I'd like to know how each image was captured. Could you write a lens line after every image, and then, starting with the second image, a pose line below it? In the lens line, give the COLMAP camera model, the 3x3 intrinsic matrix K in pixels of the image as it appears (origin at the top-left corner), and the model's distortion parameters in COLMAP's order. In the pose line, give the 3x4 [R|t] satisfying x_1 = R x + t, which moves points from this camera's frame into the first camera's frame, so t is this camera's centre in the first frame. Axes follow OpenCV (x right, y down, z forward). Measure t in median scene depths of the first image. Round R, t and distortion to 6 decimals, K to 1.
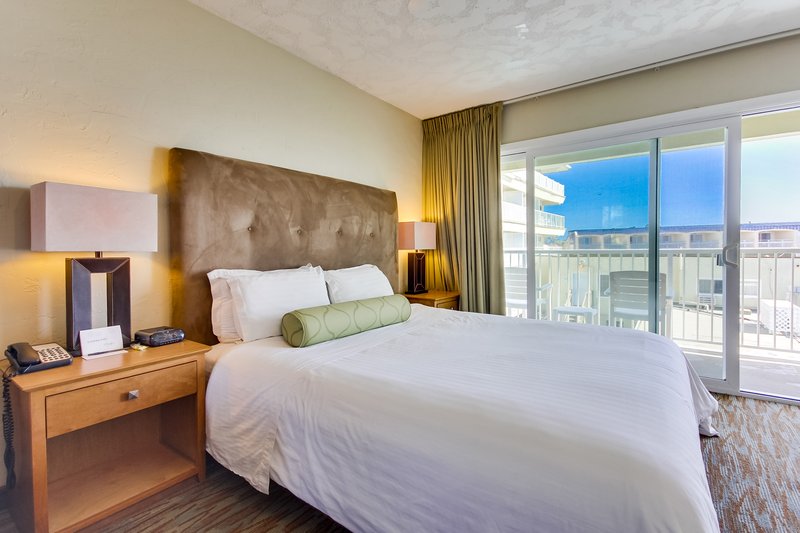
lens RADIAL K [[387.0, 0, 403.0], [0, 387.0, 264.2], [0, 0, 1]] dist [0.003592, 0.000522]
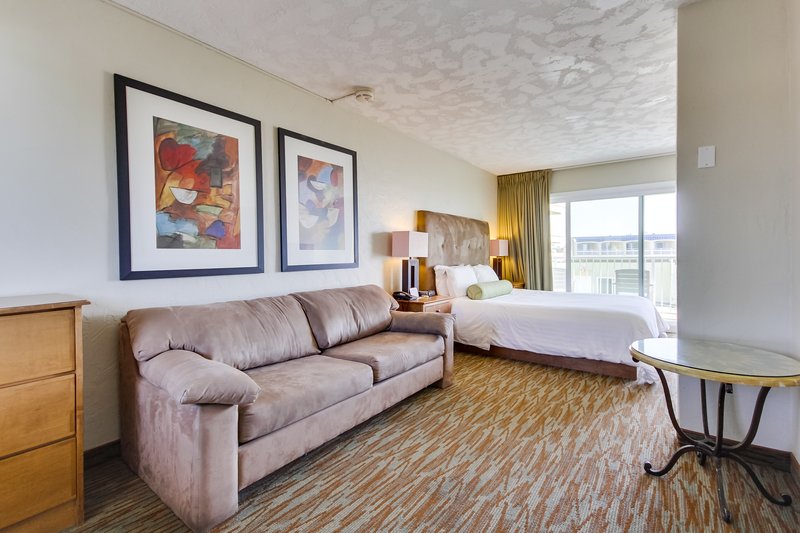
lens RADIAL K [[387.0, 0, 399.1], [0, 387.0, 263.8], [0, 0, 1]] dist [0.003592, 0.000522]
pose [[0.999989, 0.004427, -0.001809, -0.423648], [-0.004453, 0.999883, -0.014608, 0.023499], [0.001744, 0.014616, 0.999892, -0.721092]]
